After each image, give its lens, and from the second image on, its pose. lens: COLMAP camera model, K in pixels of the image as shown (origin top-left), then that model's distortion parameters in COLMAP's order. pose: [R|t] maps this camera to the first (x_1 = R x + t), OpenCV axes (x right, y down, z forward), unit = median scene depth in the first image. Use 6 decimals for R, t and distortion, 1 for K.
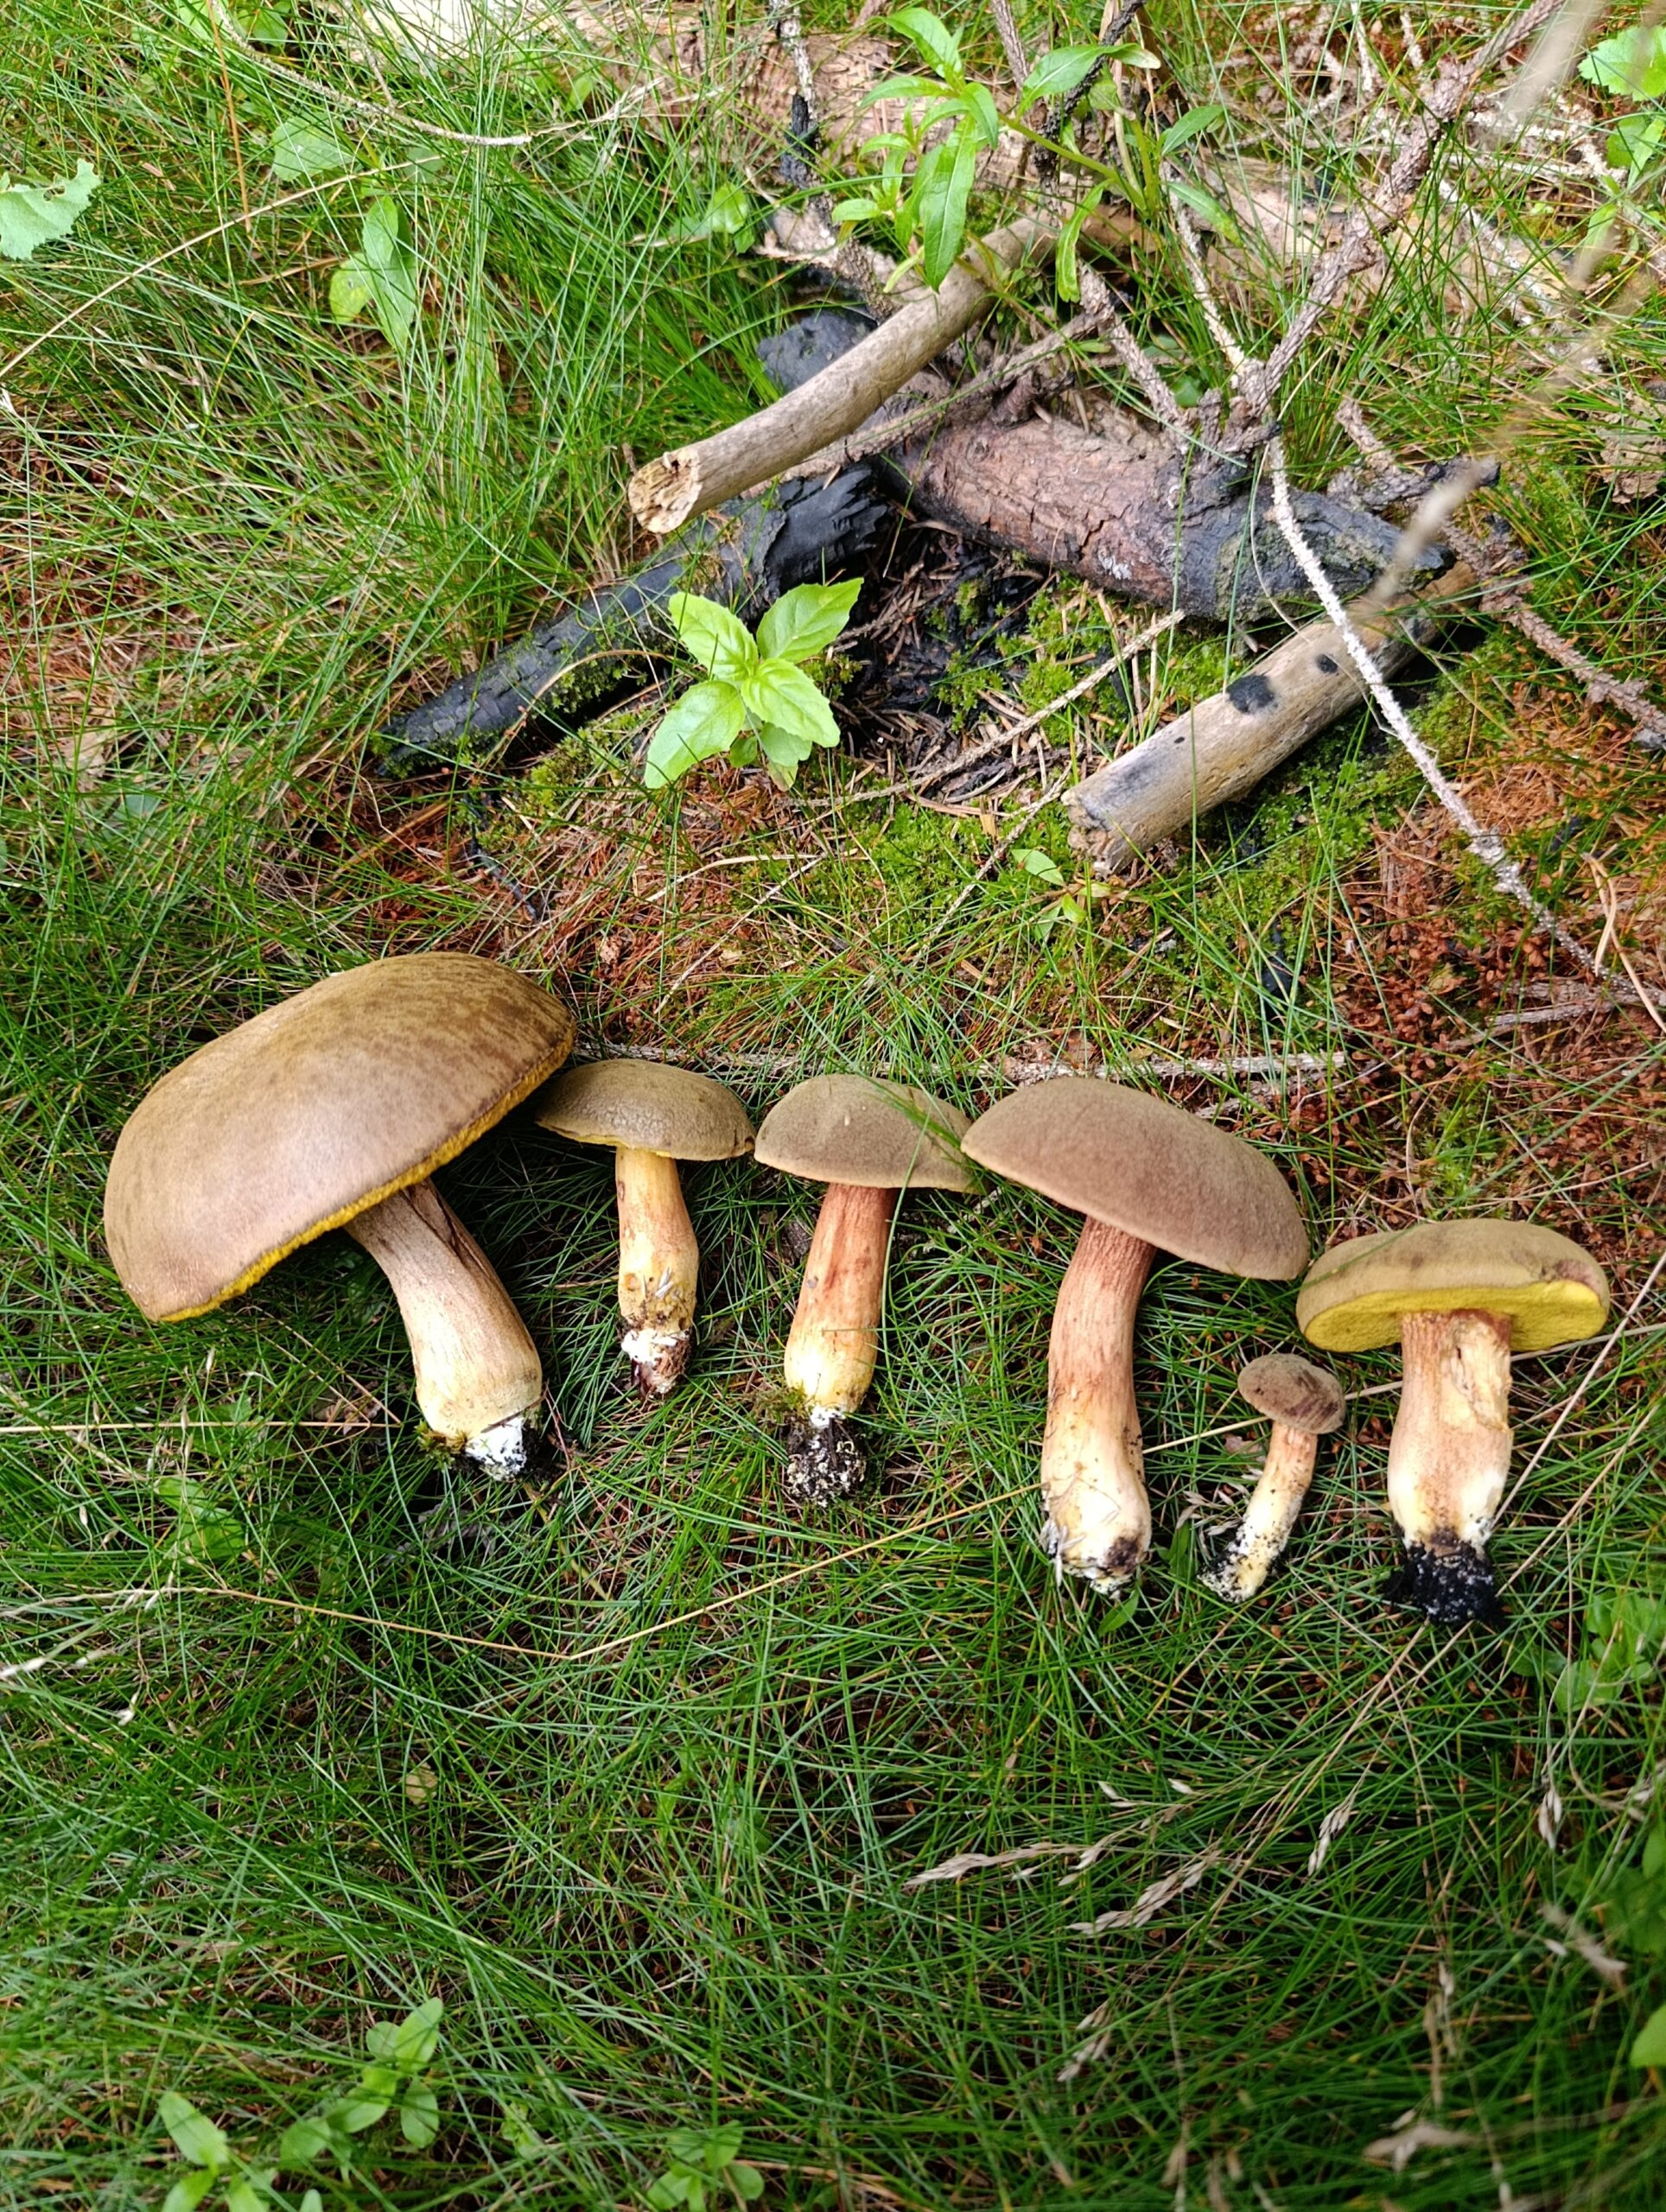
lens RADIAL K [[1555.0, 0, 843.6], [0, 1555.0, 1129.1], [0, 0, 1]] dist [0.075363, -0.001335]
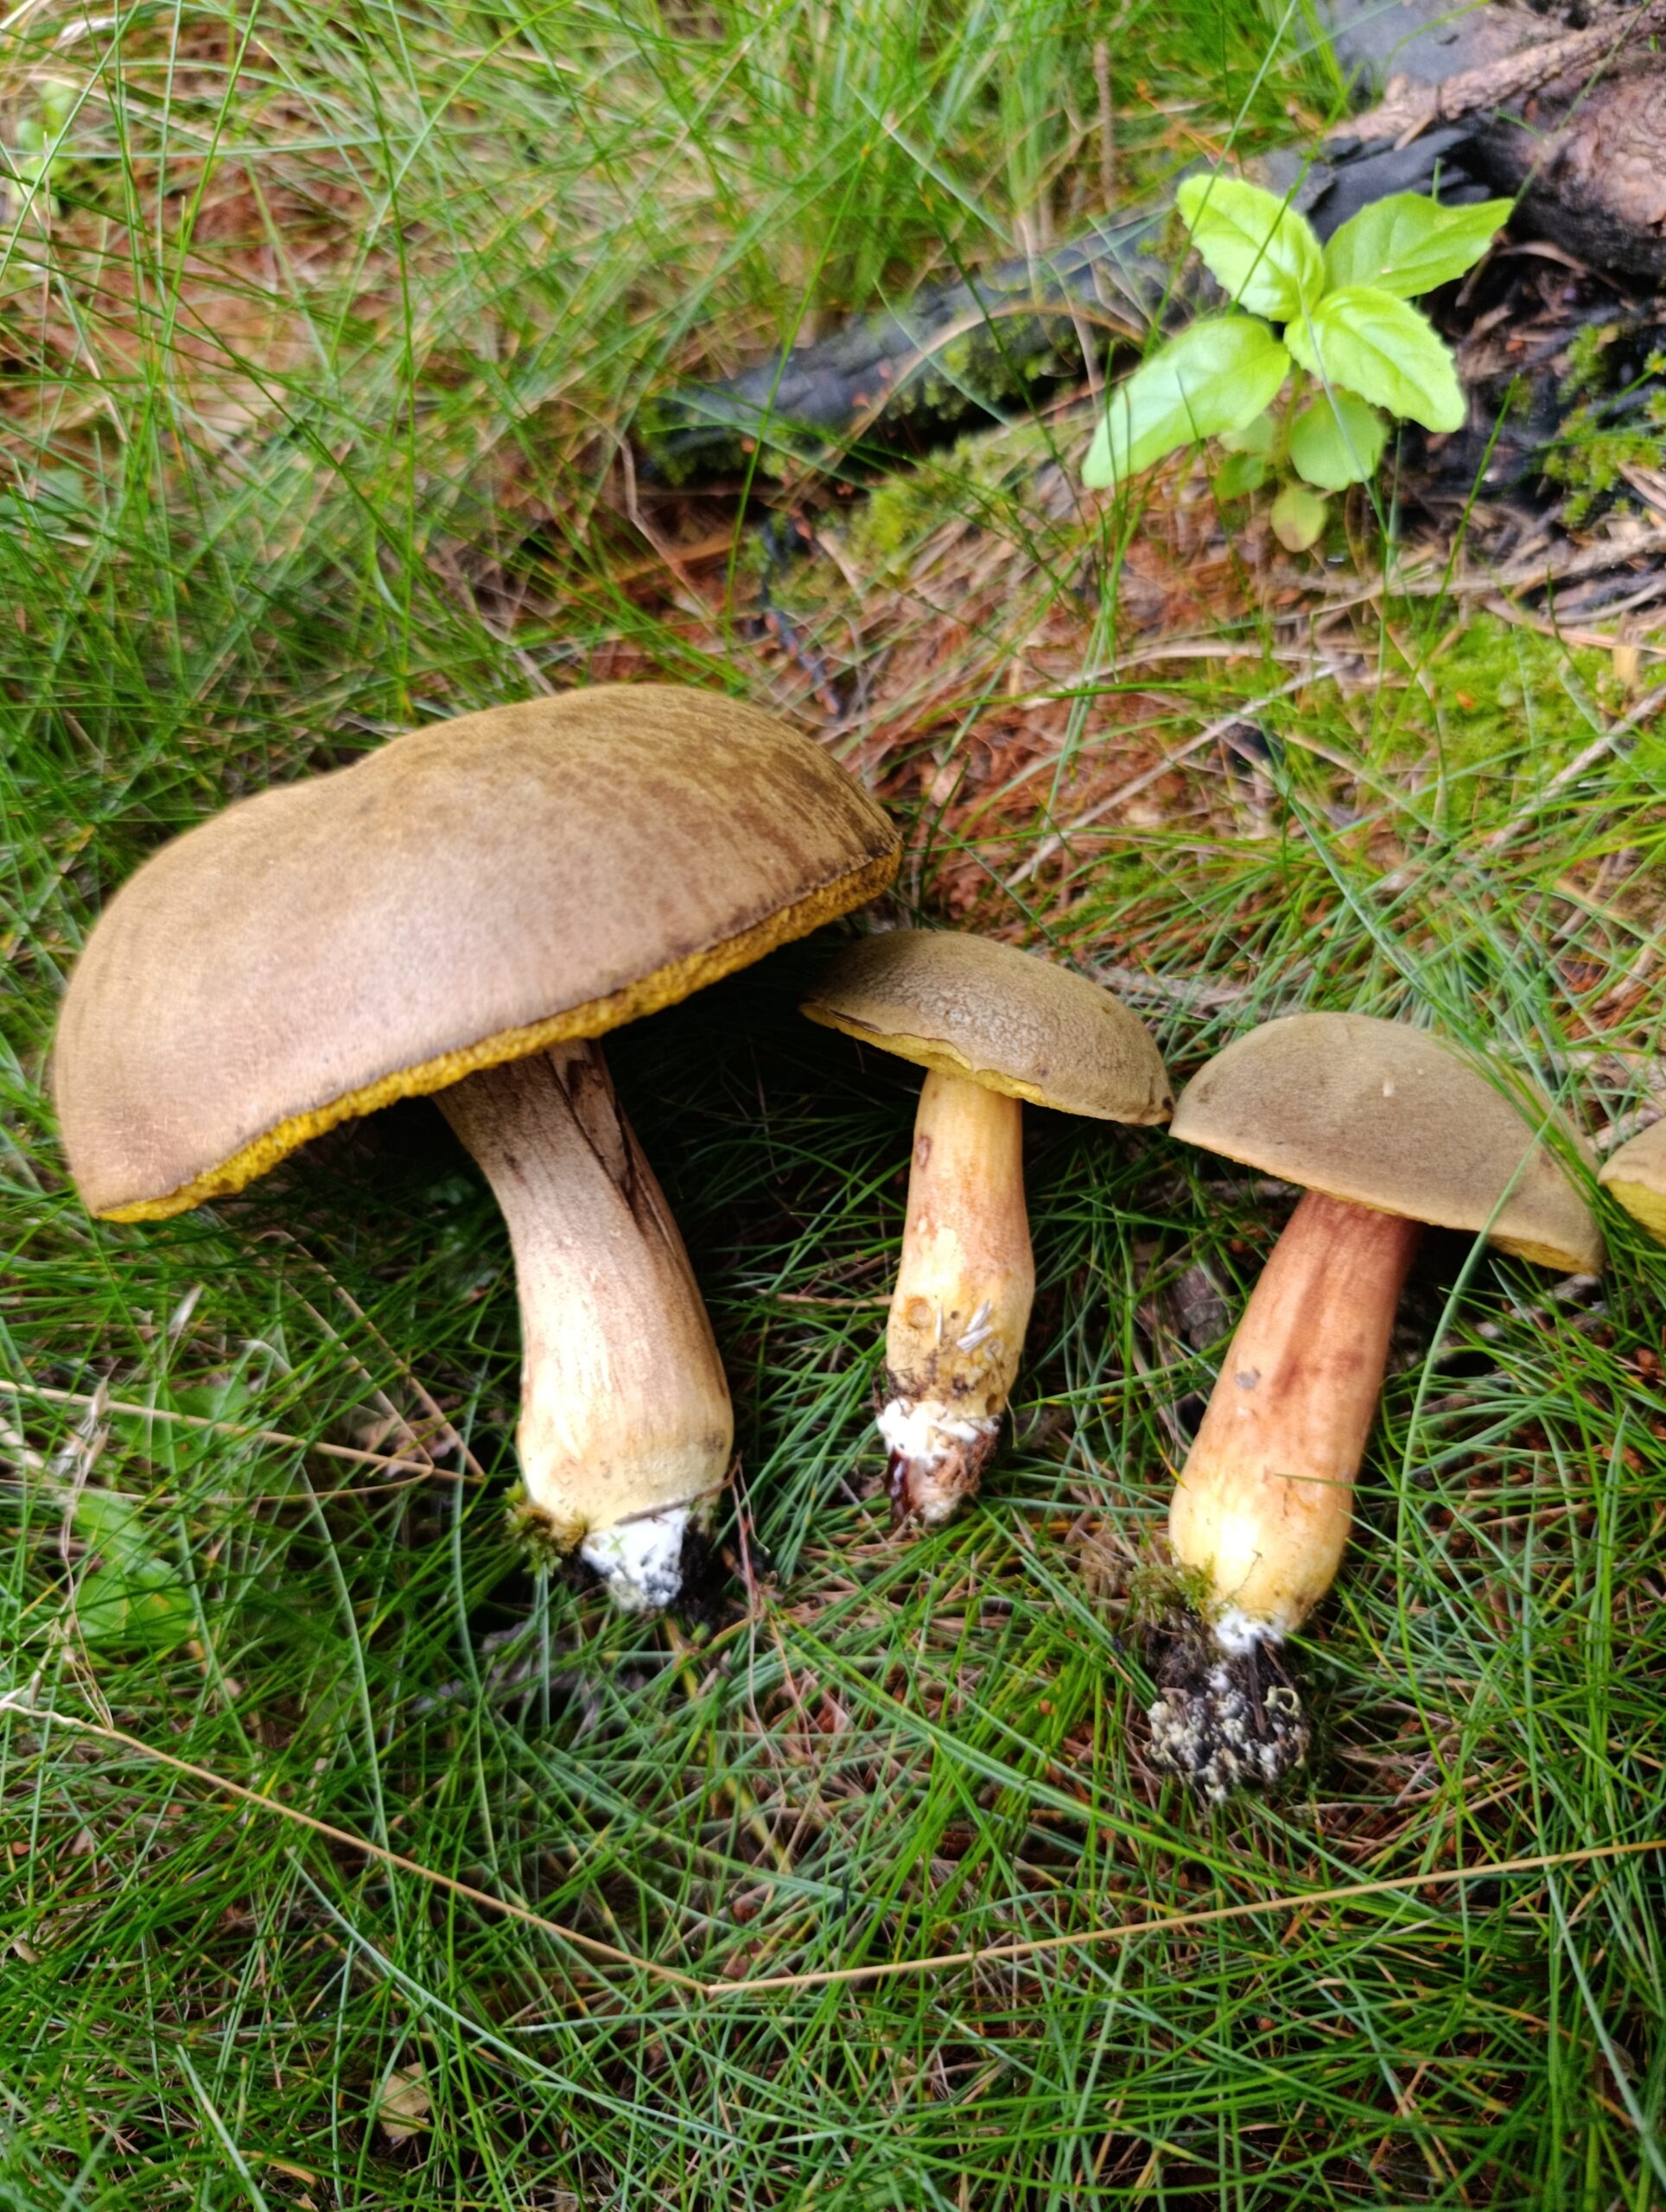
lens RADIAL K [[1485.8, 0, 831.4], [0, 1485.8, 1172.1], [0, 0, 1]] dist [0.001479, -0.000650]
pose [[0.979515, 0.178947, -0.092352, -0.126411], [-0.181191, 0.983311, -0.016438, 0.062713], [0.087869, 0.032835, 0.995591, 0.463581]]
